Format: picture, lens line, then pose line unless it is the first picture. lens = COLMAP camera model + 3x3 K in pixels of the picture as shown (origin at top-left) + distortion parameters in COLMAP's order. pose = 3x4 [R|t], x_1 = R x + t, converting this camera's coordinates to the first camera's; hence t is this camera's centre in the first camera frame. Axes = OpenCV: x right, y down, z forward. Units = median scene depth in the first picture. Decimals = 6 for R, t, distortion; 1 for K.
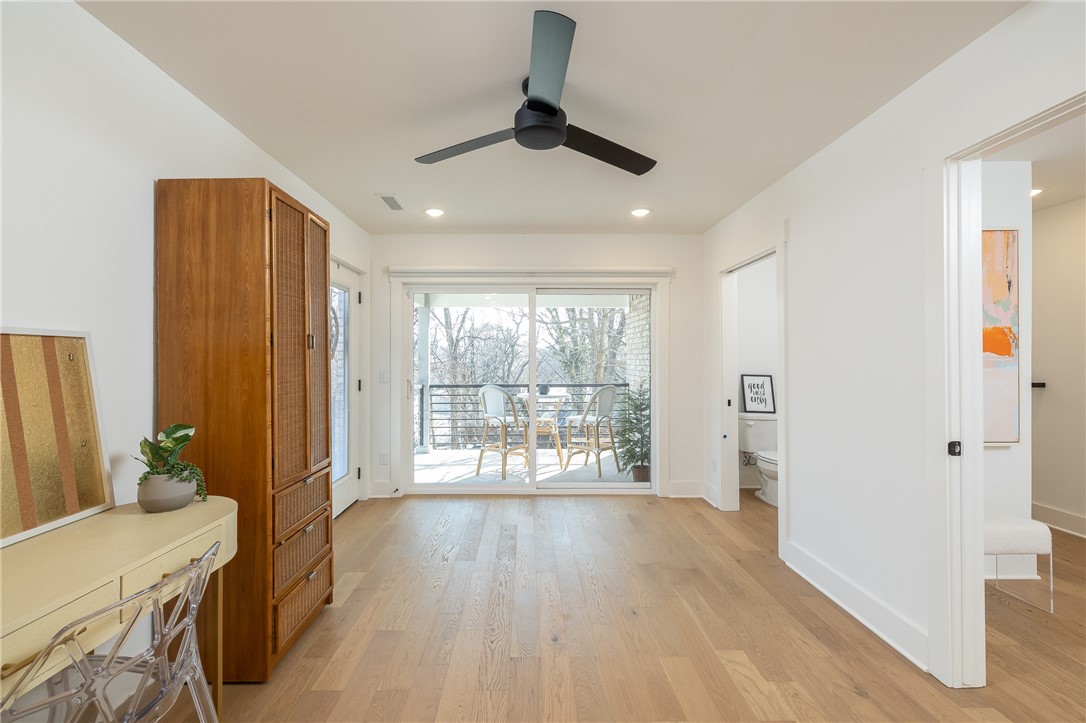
lens RADIAL K [[467.5, 0, 539.3], [0, 467.5, 360.2], [0, 0, 1]] dist [-0.001558, 0.000853]
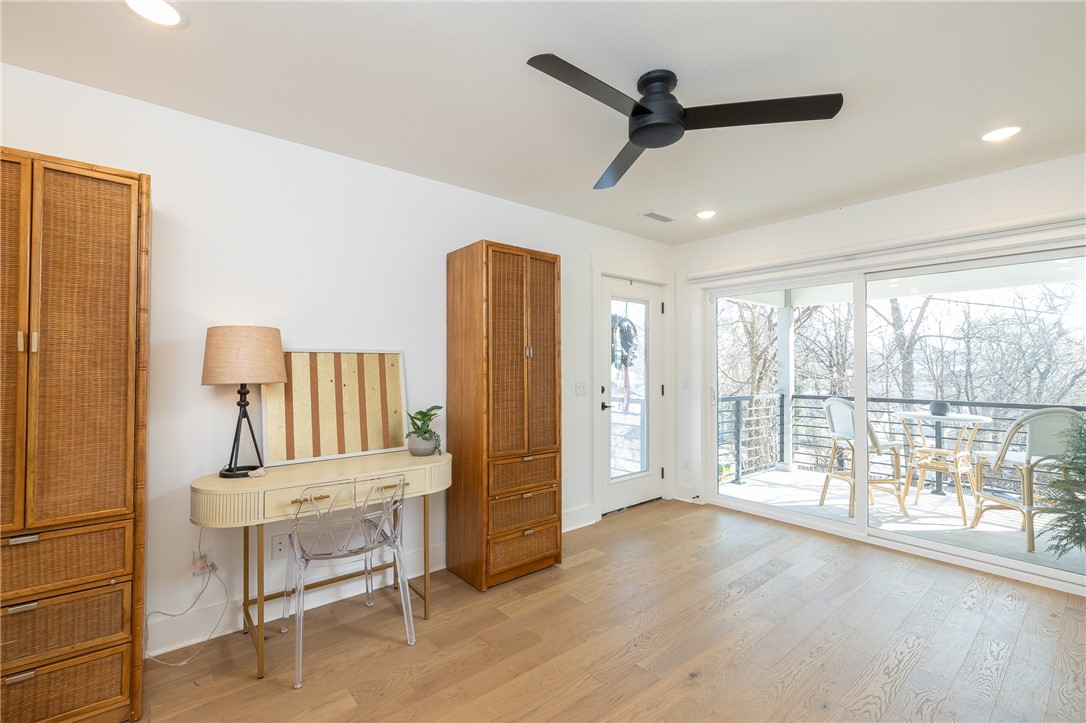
lens RADIAL K [[467.5, 0, 515.0], [0, 467.5, 361.8], [0, 0, 1]] dist [-0.001558, 0.000853]
pose [[0.626349, -0.005466, -0.779524, 0.259616], [-0.002250, 0.999959, -0.008820, -0.000536], [0.779540, 0.007278, 0.626311, 0.078300]]
